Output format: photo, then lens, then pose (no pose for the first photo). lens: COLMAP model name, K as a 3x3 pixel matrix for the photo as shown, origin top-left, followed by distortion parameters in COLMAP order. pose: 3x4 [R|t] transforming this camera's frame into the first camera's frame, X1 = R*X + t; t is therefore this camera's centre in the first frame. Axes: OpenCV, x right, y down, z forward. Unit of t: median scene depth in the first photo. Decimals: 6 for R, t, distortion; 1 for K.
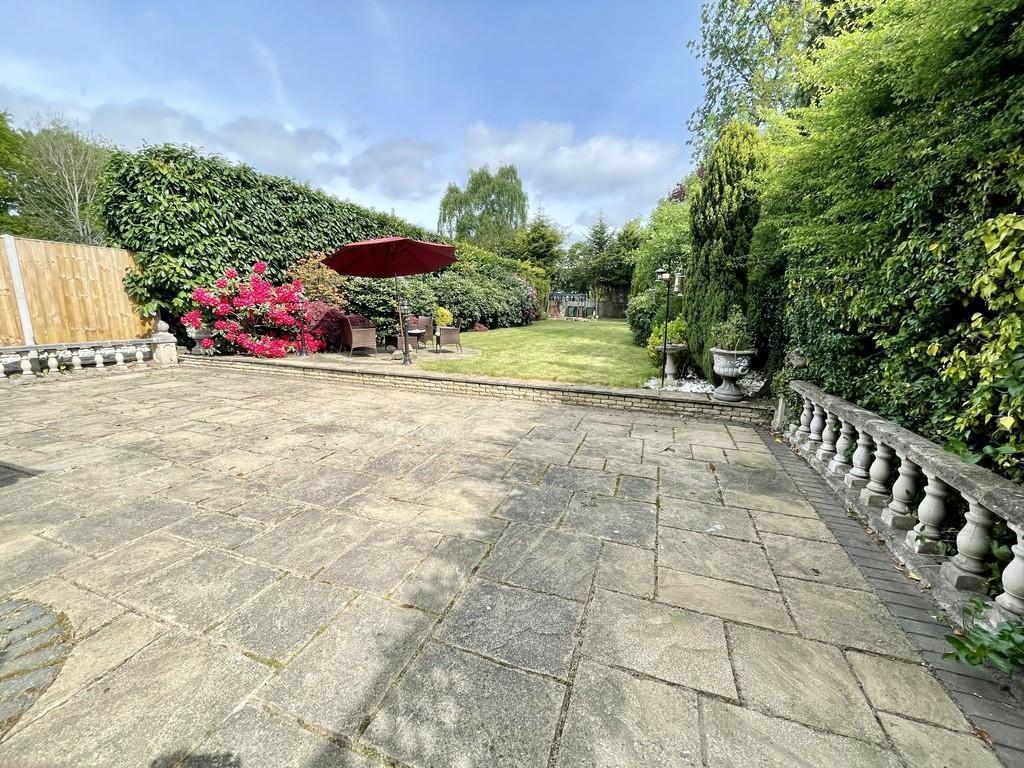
lens RADIAL K [[414.0, 0, 508.7], [0, 414.0, 384.6], [0, 0, 1]] dist [-0.001474, -0.000185]
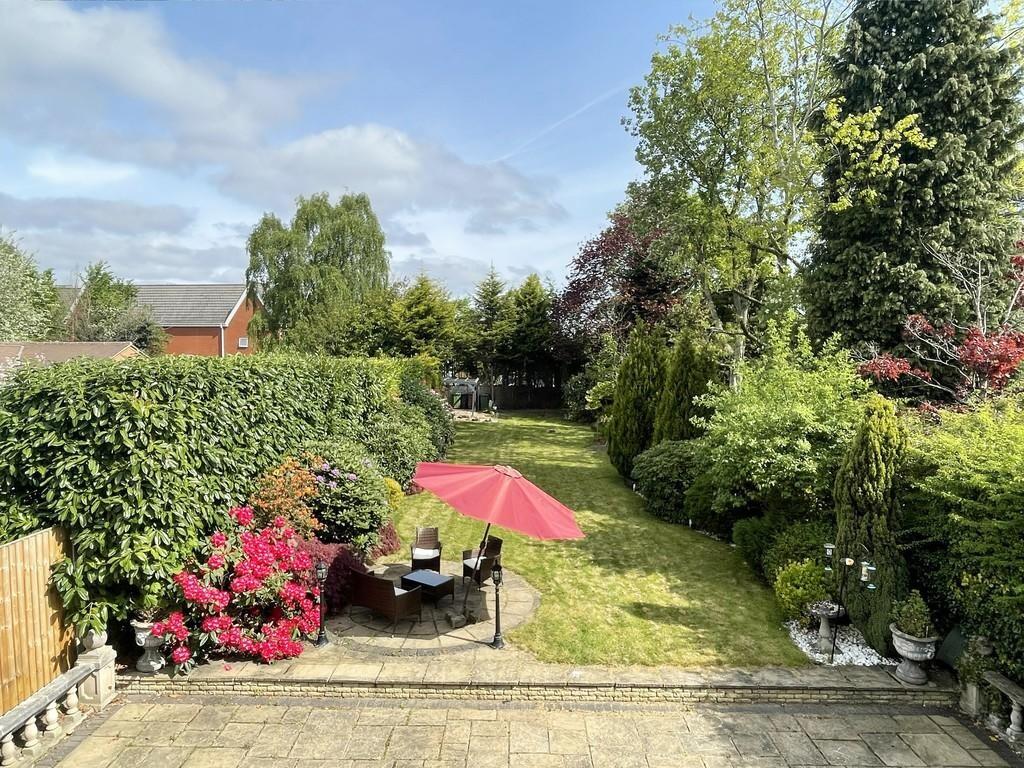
lens RADIAL K [[632.8, 0, 512.0], [0, 632.8, 384.0], [0, 0, 1]] dist [-0.008466, -0.002418]
pose [[0.942968, -0.029626, 0.331562, -0.583423], [0.072610, 0.990354, -0.118014, -0.379292], [-0.324868, 0.135358, 0.936023, -0.136987]]
